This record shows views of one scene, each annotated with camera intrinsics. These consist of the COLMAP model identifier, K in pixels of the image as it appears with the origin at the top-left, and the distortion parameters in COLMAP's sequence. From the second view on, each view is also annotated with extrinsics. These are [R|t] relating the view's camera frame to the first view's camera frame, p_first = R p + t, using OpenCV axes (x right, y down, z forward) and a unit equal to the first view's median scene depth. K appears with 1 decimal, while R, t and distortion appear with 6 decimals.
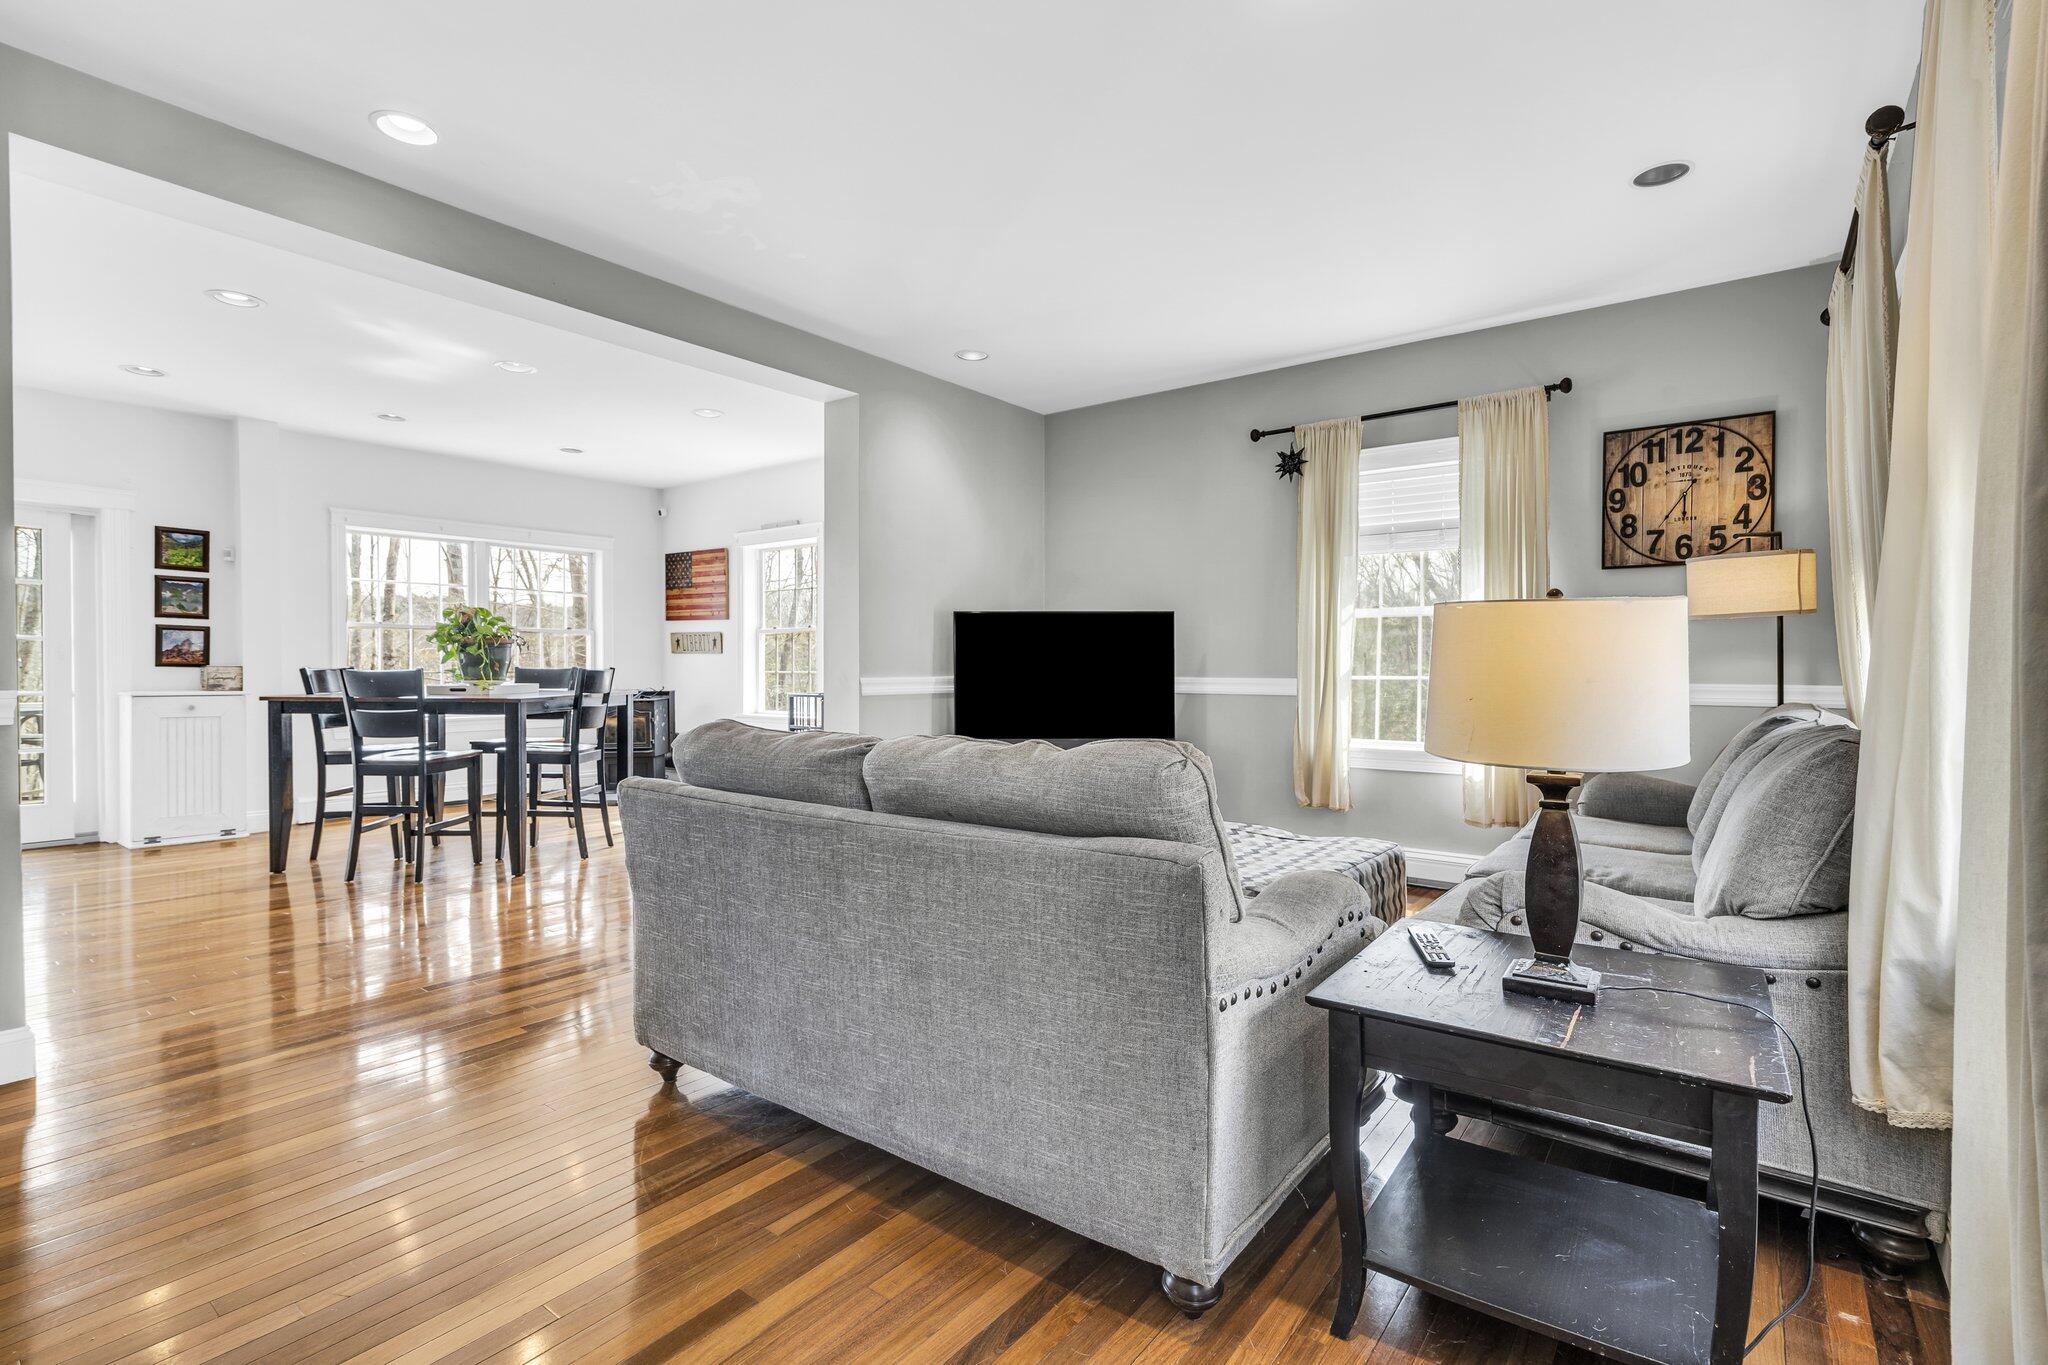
lens RADIAL K [[963.1, 0, 1026.5], [0, 963.1, 679.0], [0, 0, 1]] dist [0.000626, 0.000633]
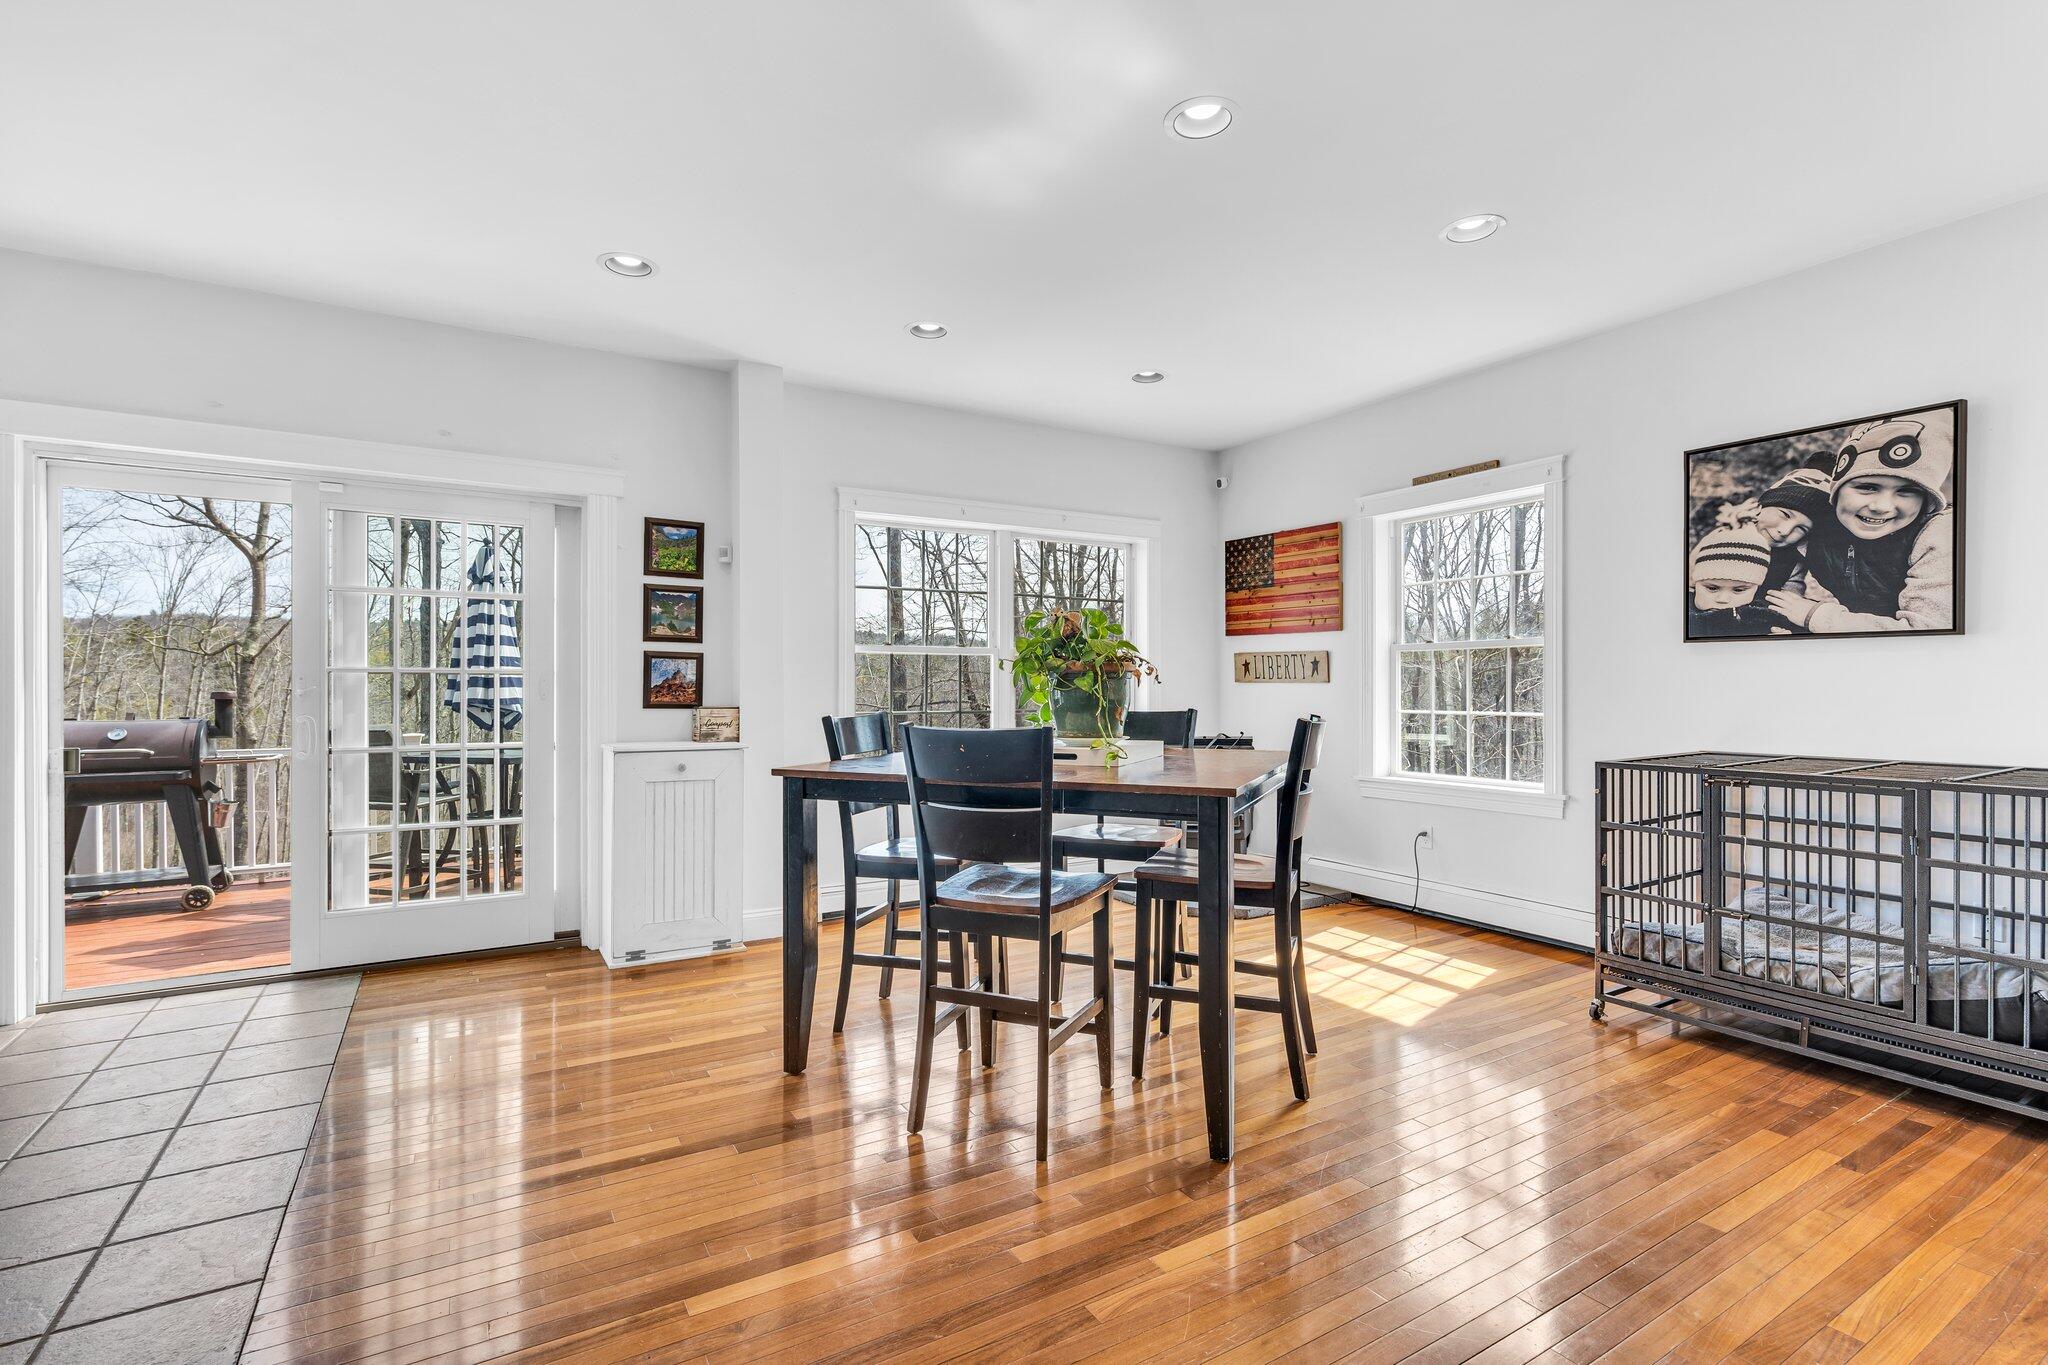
lens RADIAL K [[951.4, 0, 1024.0], [0, 951.4, 682.5], [0, 0, 1]] dist [0.000169, 0.000259]
pose [[0.928406, -0.006137, -0.371517, -0.363218], [-0.001140, 0.999812, -0.019366, -0.018812], [0.371566, 0.018403, 0.928224, 0.432333]]
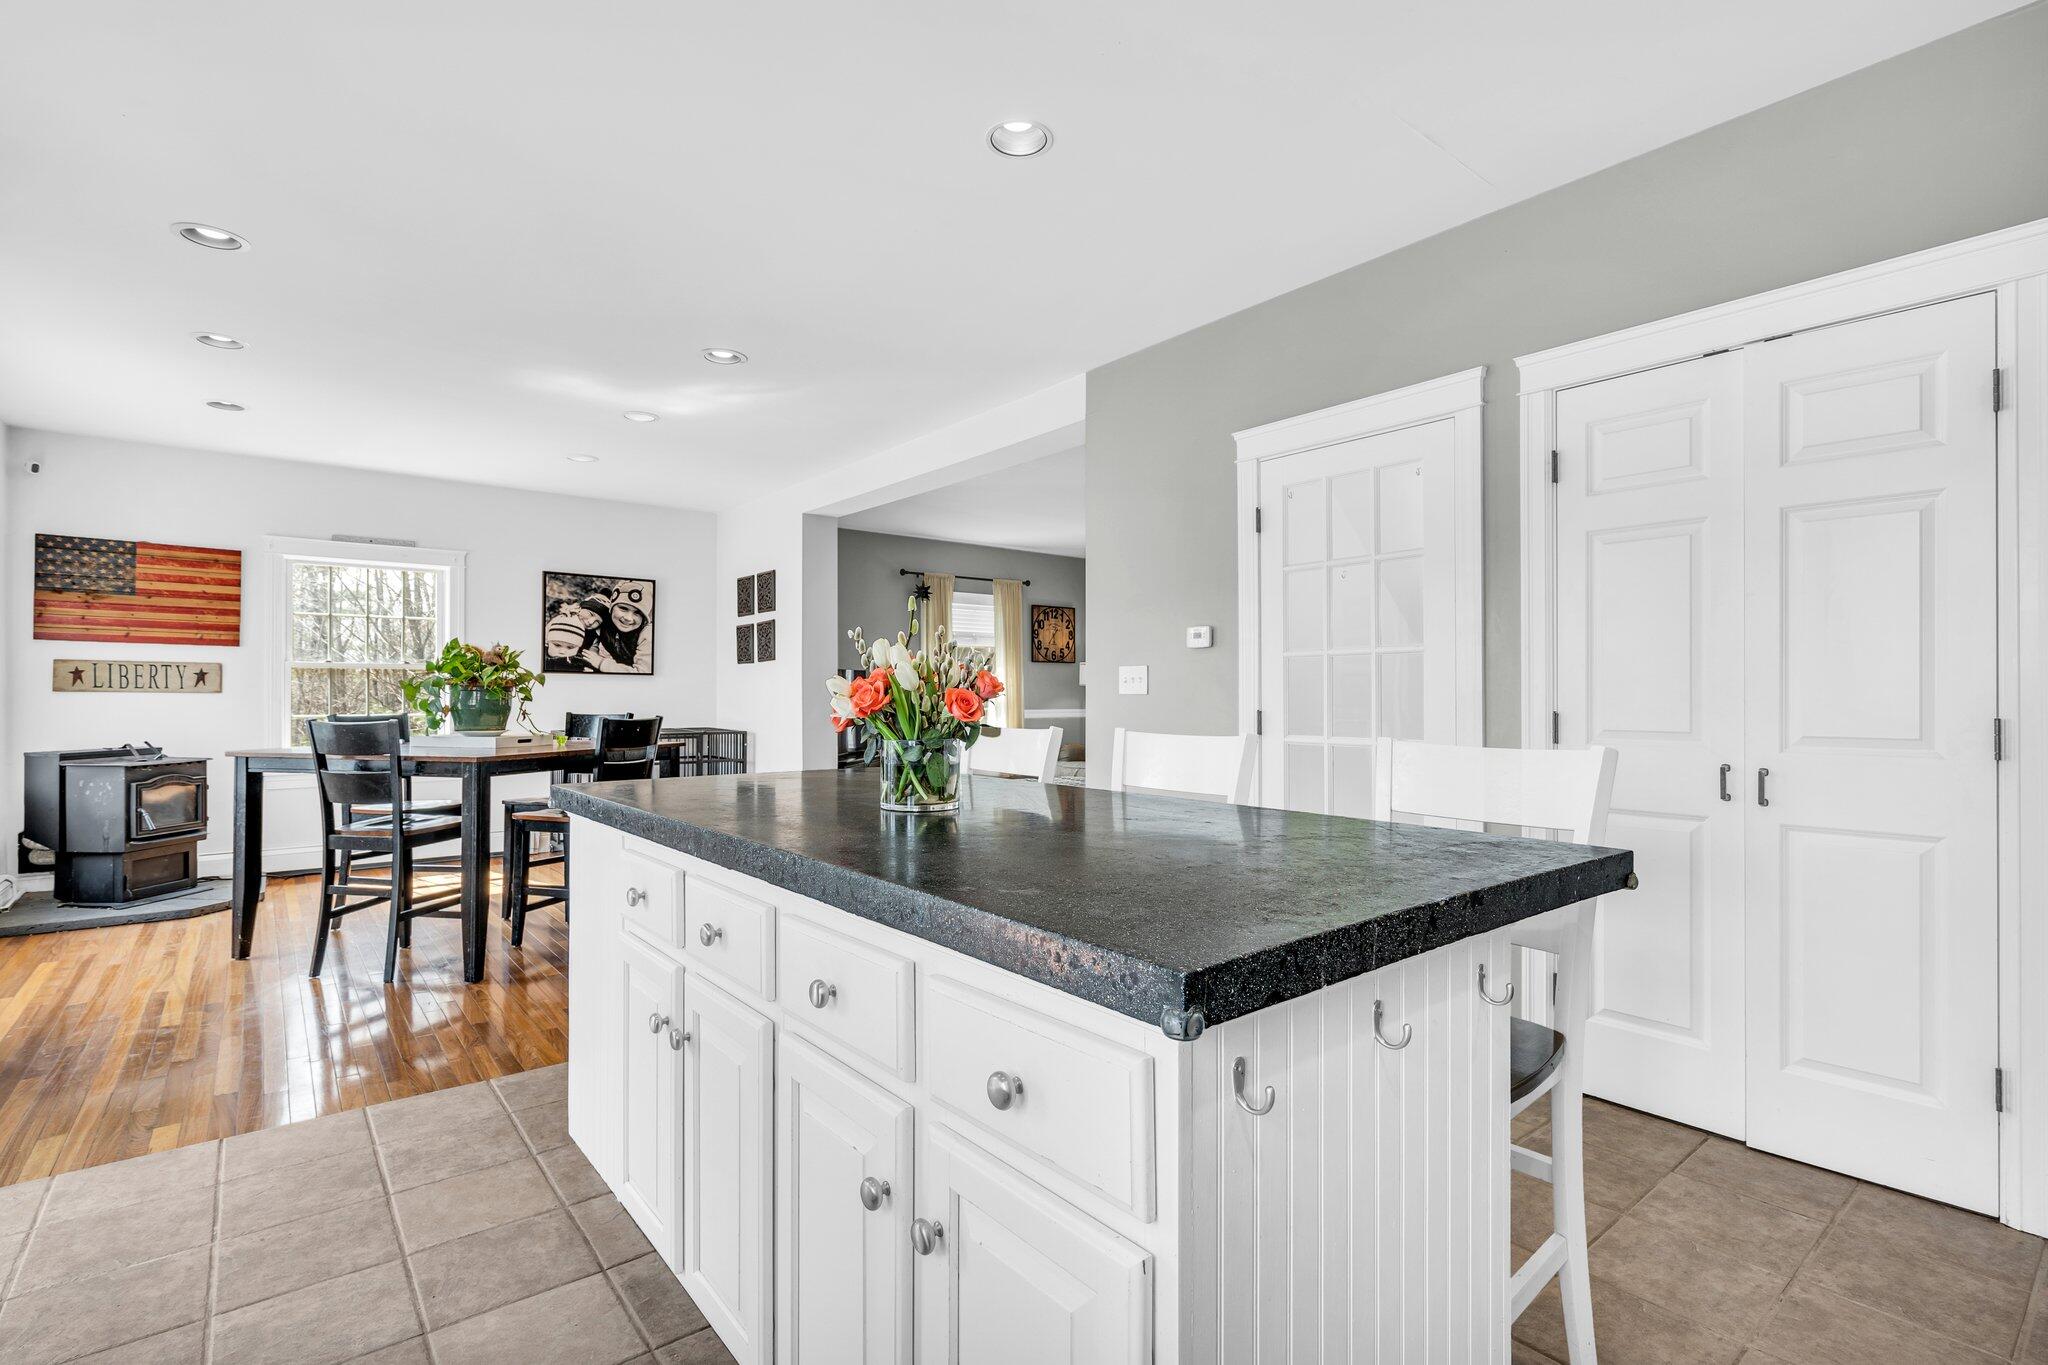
lens RADIAL K [[951.4, 0, 1024.0], [0, 951.4, 682.5], [0, 0, 1]] dist [0.000169, 0.000259]
pose [[0.242380, 0.010983, 0.970119, -1.174939], [0.013269, 0.999805, -0.014634, -0.021115], [-0.970091, 0.016419, 0.242187, 0.318291]]
